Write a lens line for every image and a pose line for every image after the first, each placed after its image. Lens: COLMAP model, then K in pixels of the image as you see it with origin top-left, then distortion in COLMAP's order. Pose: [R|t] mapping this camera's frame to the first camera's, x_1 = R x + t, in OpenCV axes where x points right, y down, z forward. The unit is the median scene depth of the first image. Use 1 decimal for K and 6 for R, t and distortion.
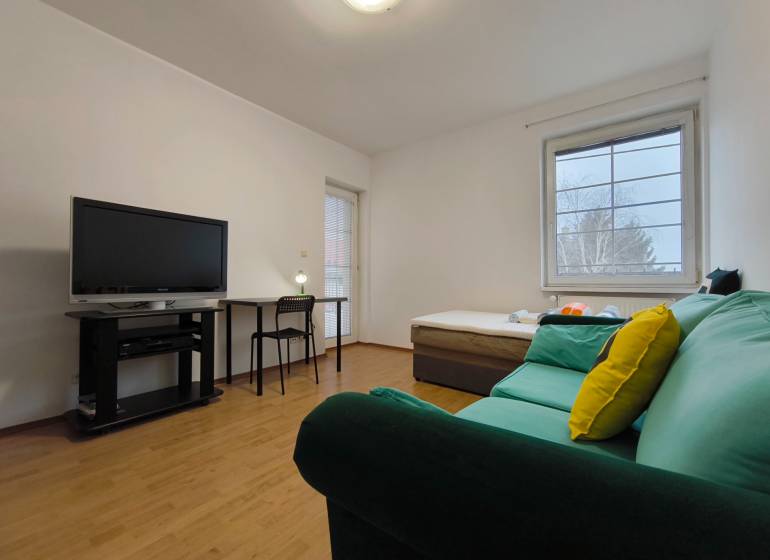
lens RADIAL K [[323.6, 0, 384.0], [0, 323.6, 281.0], [0, 0, 1]] dist [0.000509, 0.000017]
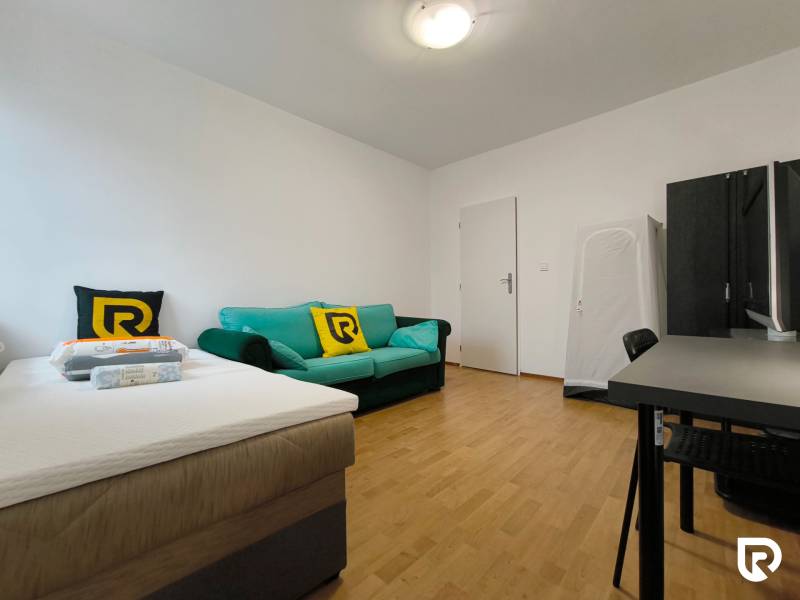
lens RADIAL K [[340.1, 0, 399.0], [0, 340.1, 298.4], [0, 0, 1]] dist [0.000455, 0.000110]
pose [[-0.993986, -0.003323, 0.109460, -0.009906], [-0.002073, 0.999931, 0.011534, -0.008847], [-0.109491, 0.011237, -0.993924, 2.379168]]
